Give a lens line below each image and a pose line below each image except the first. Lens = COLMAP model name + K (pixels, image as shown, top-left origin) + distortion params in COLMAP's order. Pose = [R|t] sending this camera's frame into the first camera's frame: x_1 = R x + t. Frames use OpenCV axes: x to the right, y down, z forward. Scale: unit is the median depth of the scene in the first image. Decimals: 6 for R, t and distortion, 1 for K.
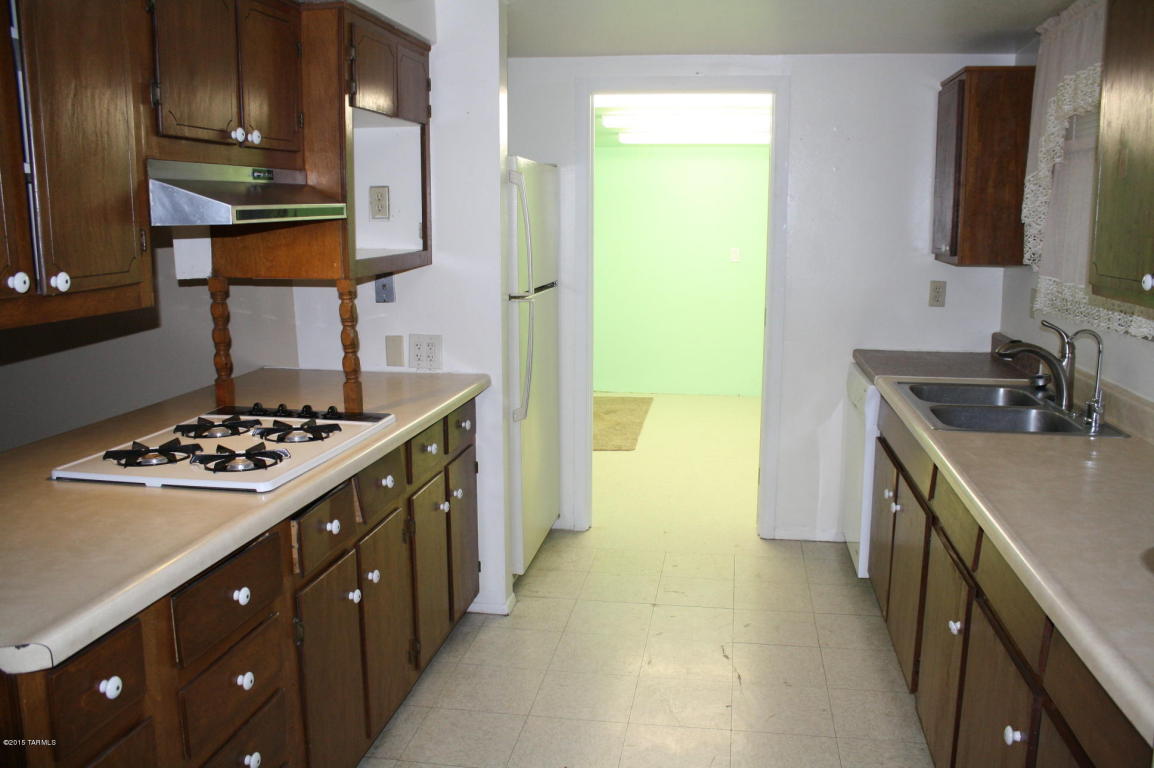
lens RADIAL K [[970.7, 0, 577.0], [0, 970.7, 384.0], [0, 0, 1]] dist [-0.163527, 0.146008]
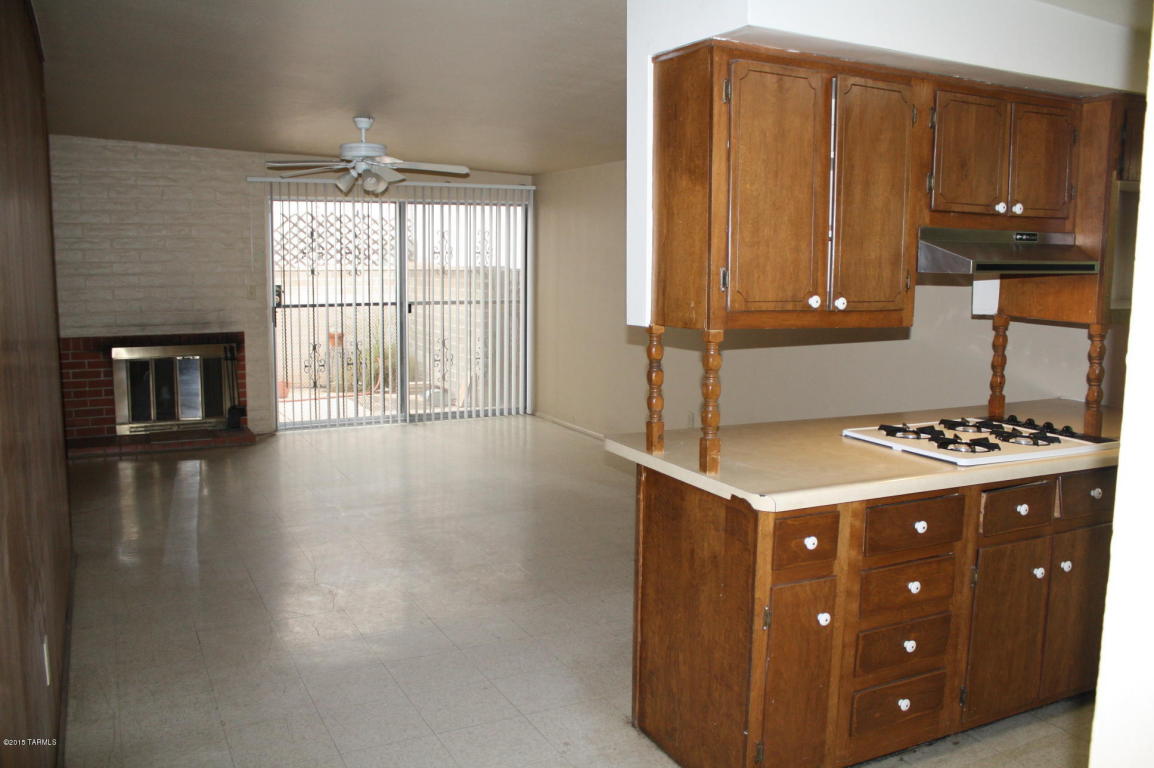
lens RADIAL K [[970.7, 0, 577.0], [0, 970.7, 384.0], [0, 0, 1]] dist [-0.163527, 0.146008]
pose [[0.590673, 0.118716, -0.798130, 0.397171], [-0.154673, 0.987434, 0.032405, 0.035076], [0.791948, 0.104309, 0.601613, -0.268193]]
